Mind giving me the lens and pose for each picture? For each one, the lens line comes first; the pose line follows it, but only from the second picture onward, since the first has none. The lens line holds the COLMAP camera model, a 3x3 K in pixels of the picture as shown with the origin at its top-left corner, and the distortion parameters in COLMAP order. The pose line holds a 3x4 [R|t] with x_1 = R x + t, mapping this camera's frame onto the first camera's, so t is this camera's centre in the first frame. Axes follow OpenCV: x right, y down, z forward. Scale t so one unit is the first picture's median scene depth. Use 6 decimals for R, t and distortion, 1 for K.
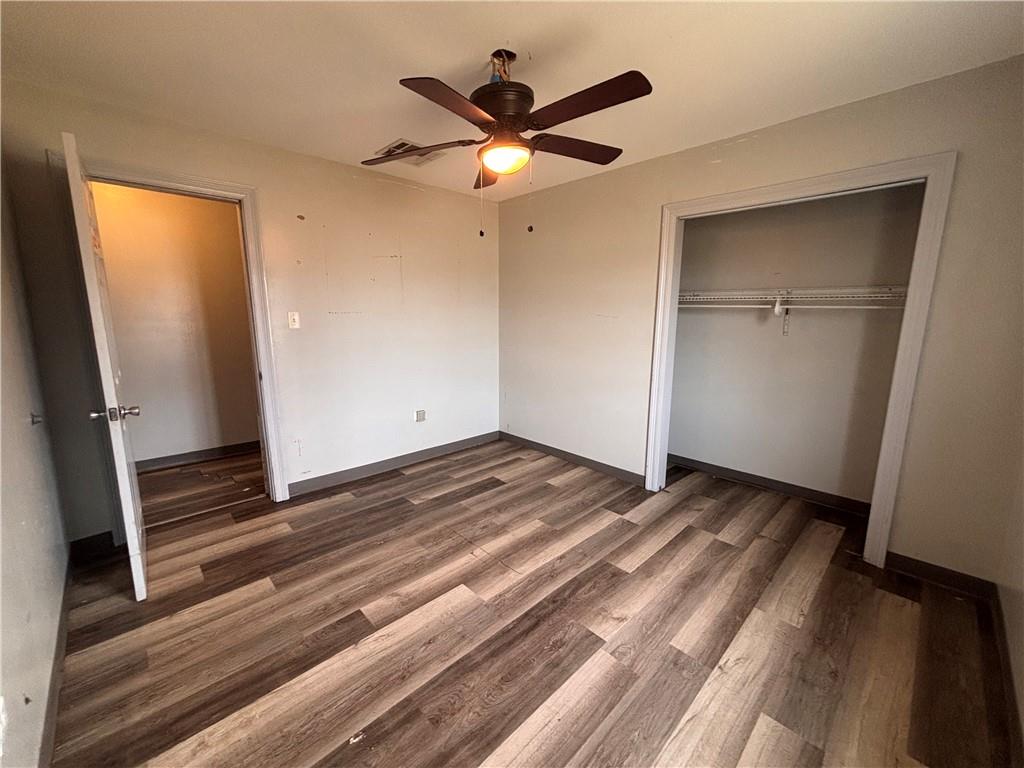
lens RADIAL K [[411.2, 0, 512.0], [0, 411.2, 384.0], [0, 0, 1]] dist [0.000191, -0.000152]
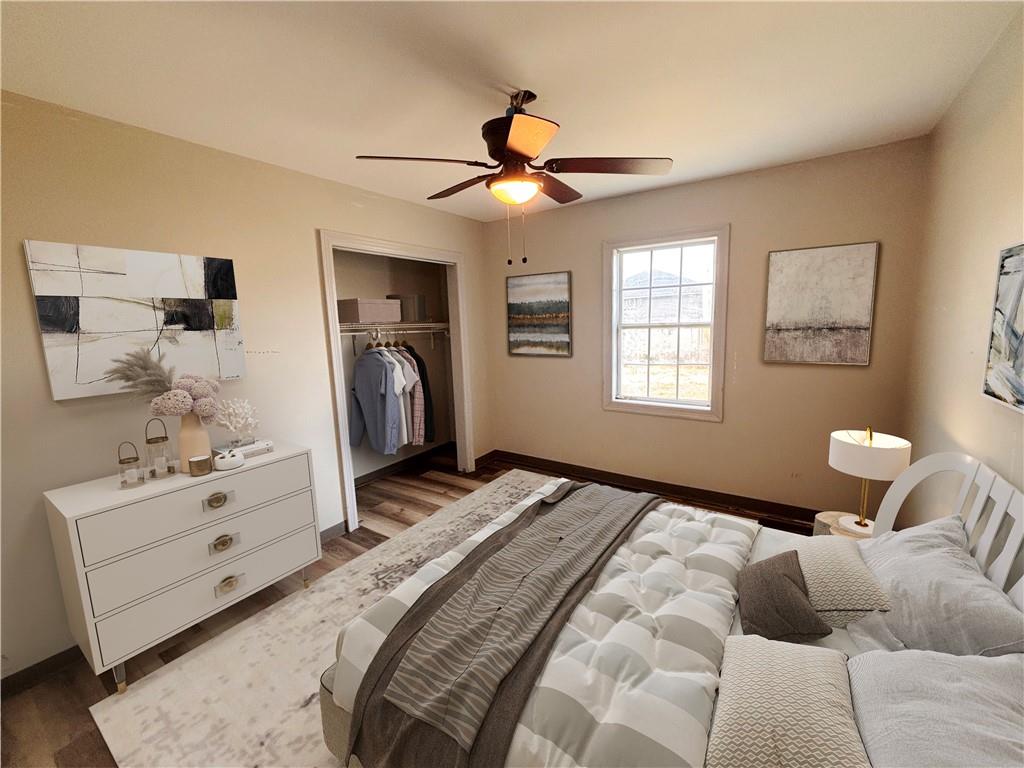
lens RADIAL K [[411.2, 0, 512.0], [0, 411.2, 384.0], [0, 0, 1]] dist [0.000191, -0.000152]
pose [[-0.209795, -0.140864, 0.967545, -0.720604], [0.197353, 0.963099, 0.183010, -0.194641], [-0.957621, 0.229342, -0.174254, 0.892646]]
